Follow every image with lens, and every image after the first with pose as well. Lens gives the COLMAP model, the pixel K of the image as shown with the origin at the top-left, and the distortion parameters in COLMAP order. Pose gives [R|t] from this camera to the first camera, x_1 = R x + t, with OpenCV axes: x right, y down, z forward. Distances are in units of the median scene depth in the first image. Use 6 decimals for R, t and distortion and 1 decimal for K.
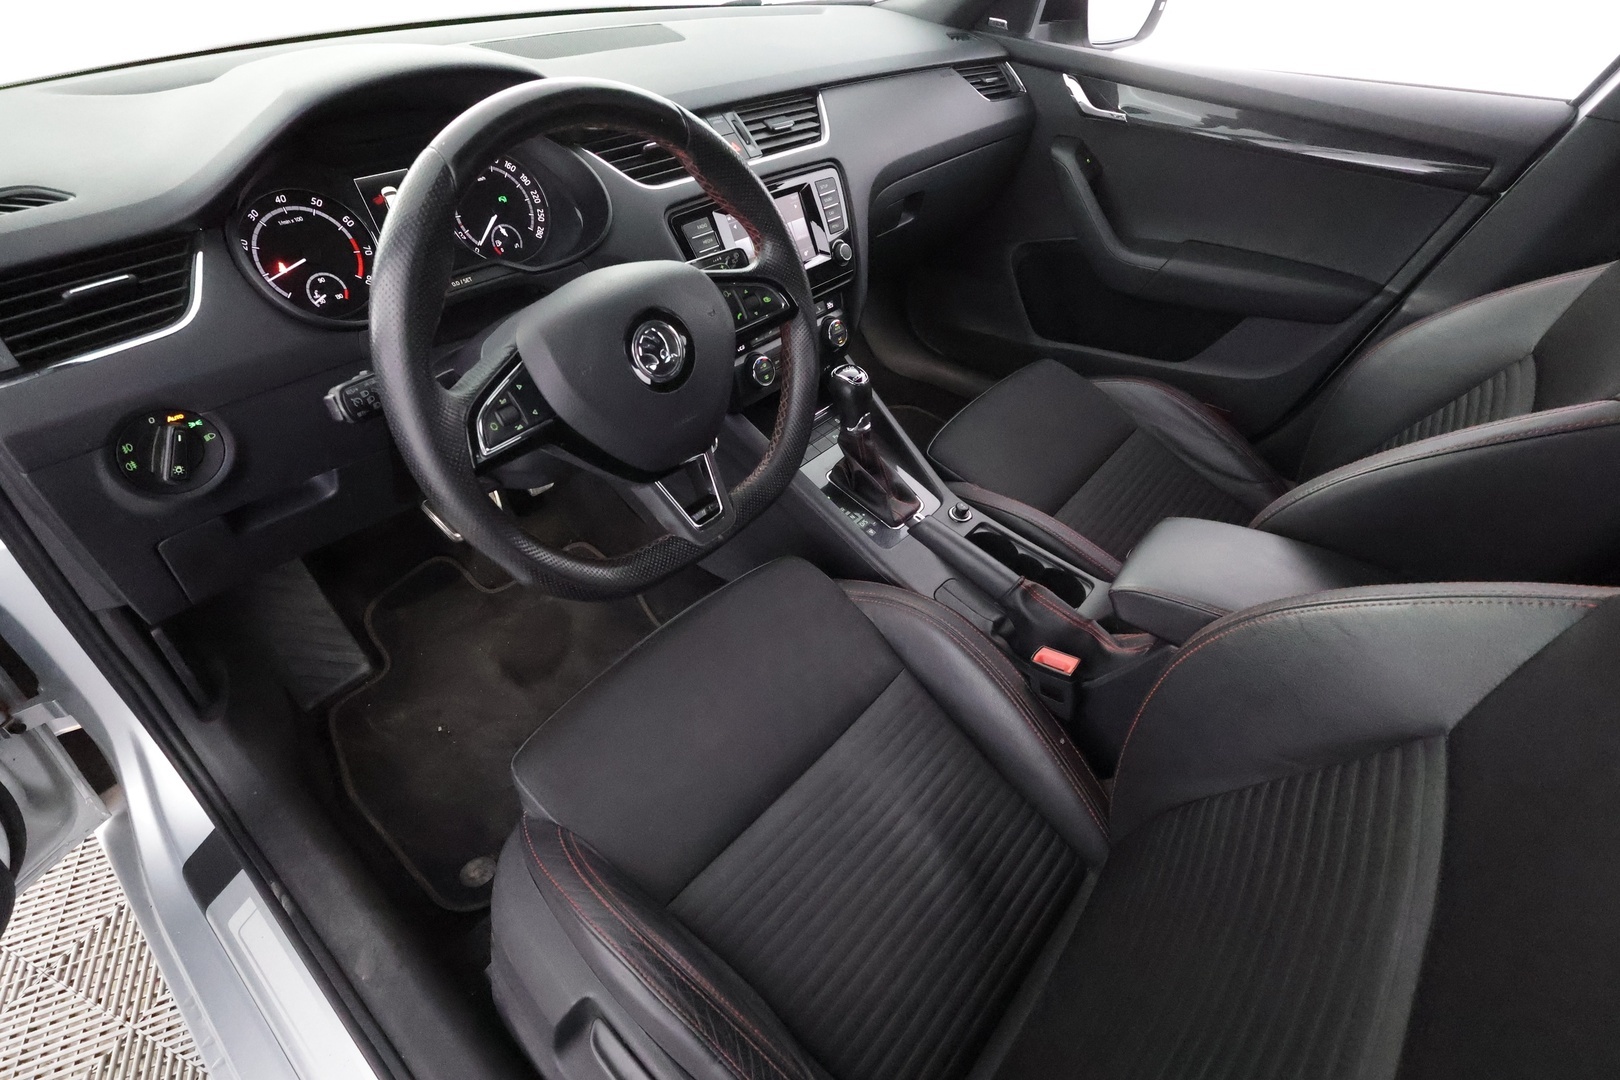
lens RADIAL K [[792.1, 0, 816.0], [0, 792.1, 541.2], [0, 0, 1]] dist [0.003735, 0.000404]
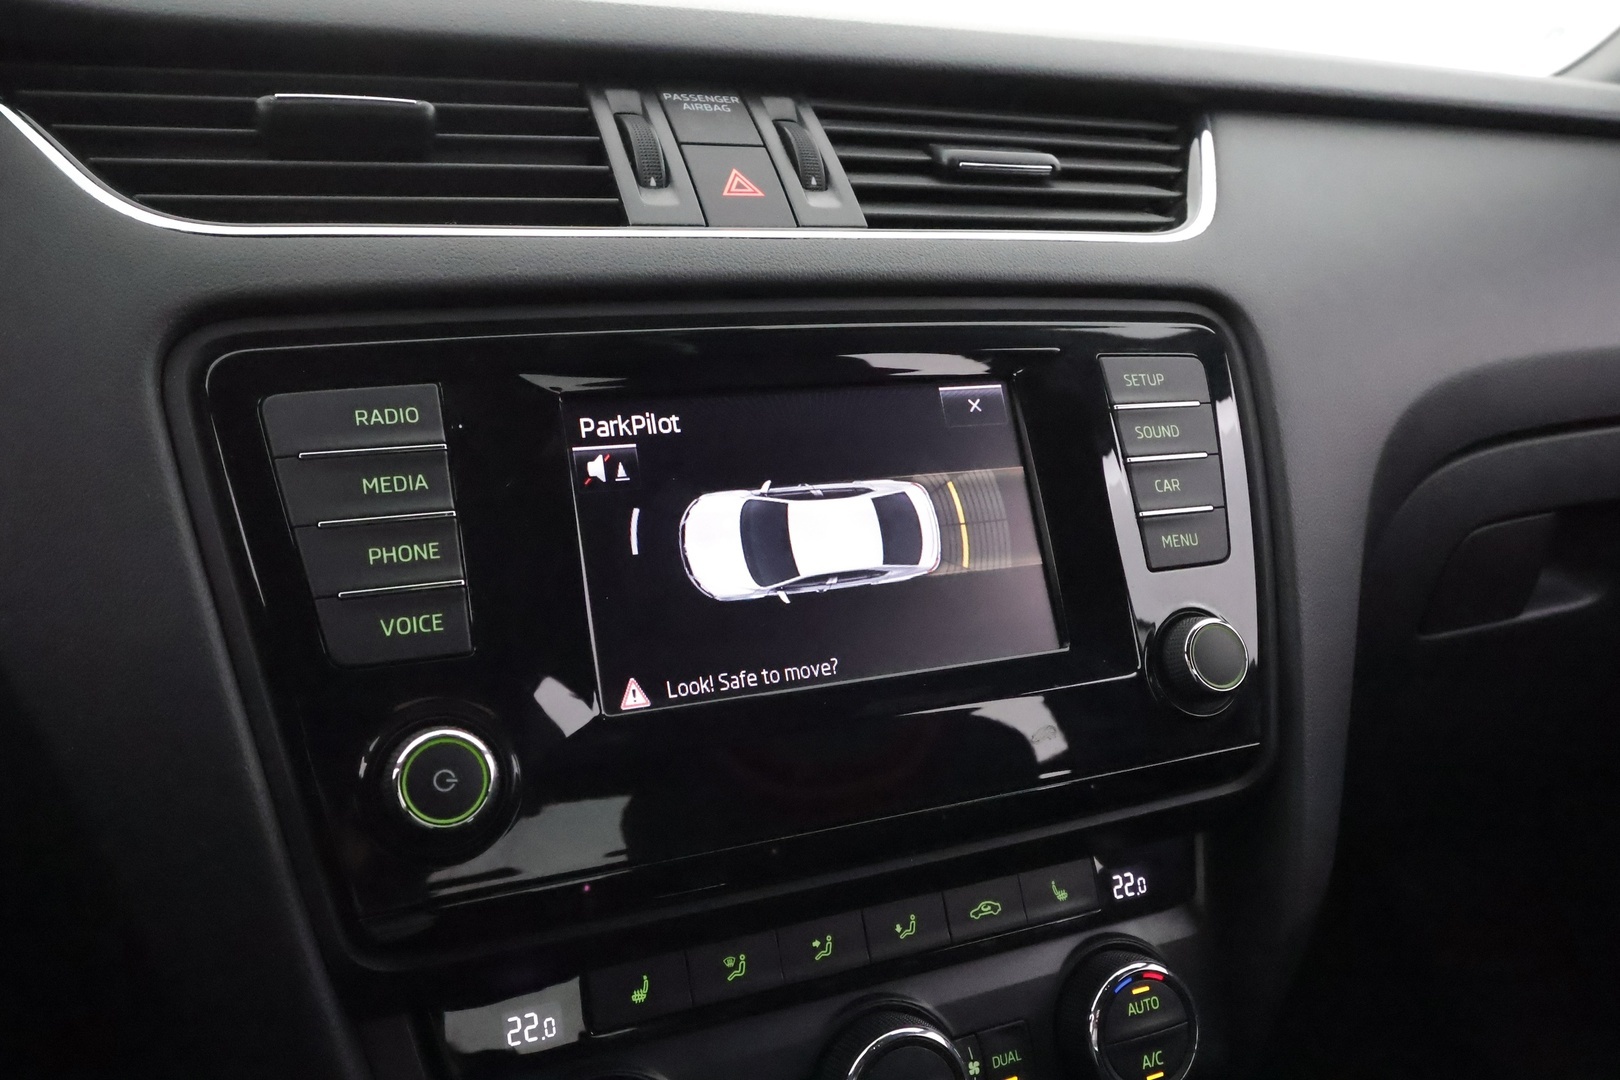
lens RADIAL K [[1246.9, 0, 810.8], [0, 1246.9, 538.4], [0, 0, 1]] dist [-0.004636, -0.002201]
pose [[0.896268, 0.074835, -0.437154, 0.102158], [-0.265362, 0.880254, -0.393366, -0.286151], [0.355369, 0.468565, 0.808801, 0.832409]]
